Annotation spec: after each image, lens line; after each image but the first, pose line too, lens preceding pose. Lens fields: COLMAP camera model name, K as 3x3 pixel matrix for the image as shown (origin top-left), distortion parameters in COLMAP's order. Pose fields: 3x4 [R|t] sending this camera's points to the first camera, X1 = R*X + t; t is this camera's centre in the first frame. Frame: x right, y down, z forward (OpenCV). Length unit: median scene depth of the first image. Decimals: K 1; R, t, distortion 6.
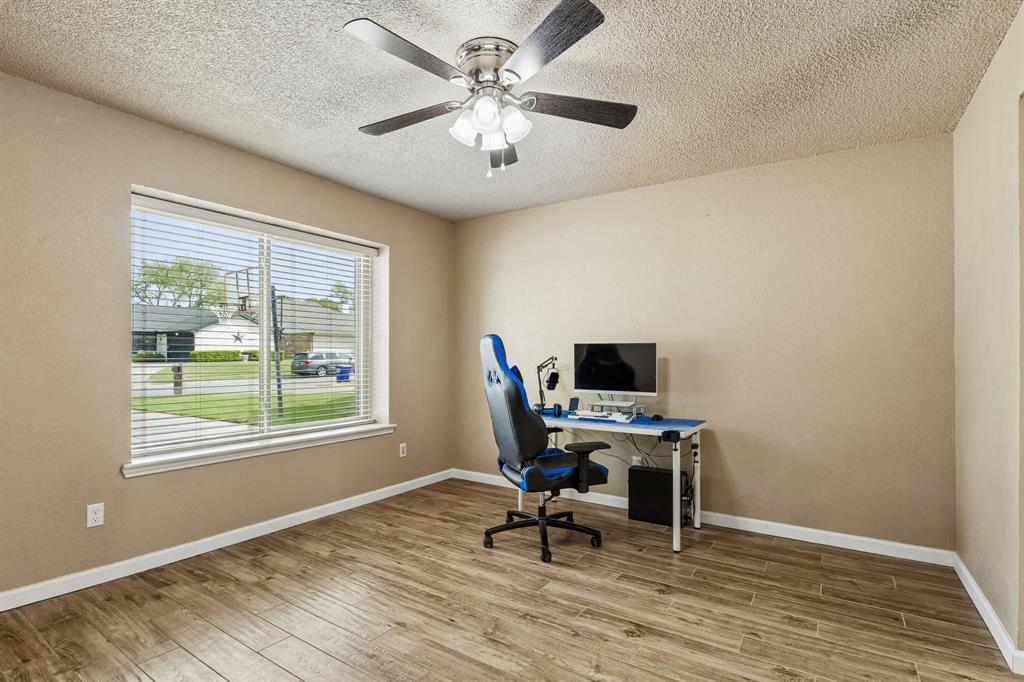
lens RADIAL K [[494.9, 0, 509.0], [0, 494.9, 354.7], [0, 0, 1]] dist [-0.020976, -0.000616]
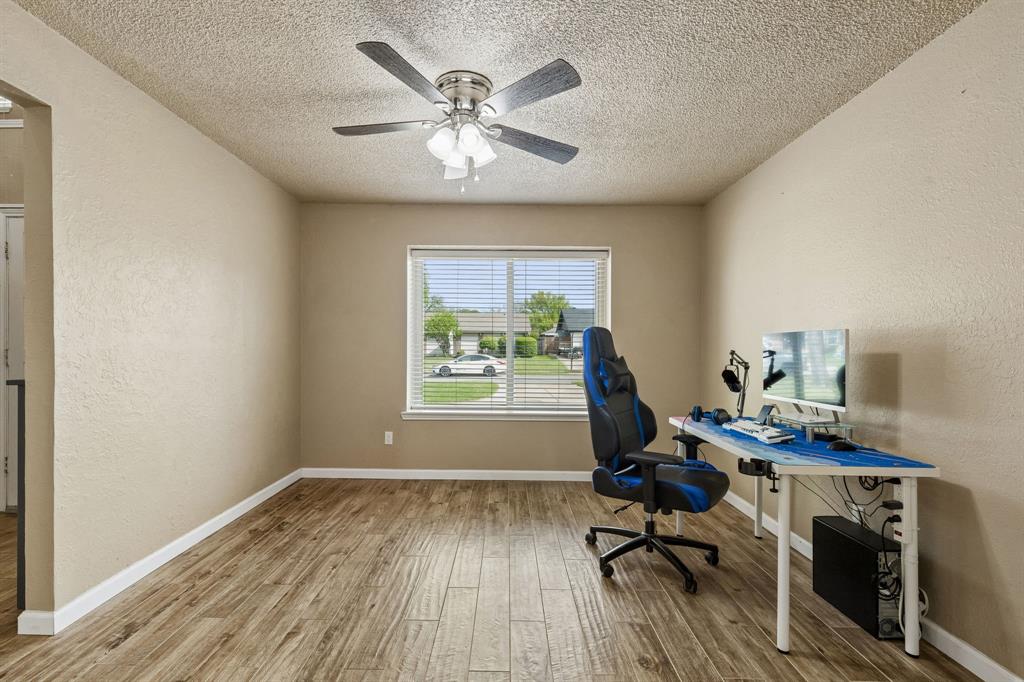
lens RADIAL K [[459.5, 0, 507.2], [0, 459.5, 346.2], [0, 0, 1]] dist [0.002839, -0.000384]
pose [[0.565401, -0.001365, -0.824815, 0.635140], [-0.009450, 0.999922, -0.008132, 0.007282], [0.824762, 0.012393, 0.565344, 0.350130]]
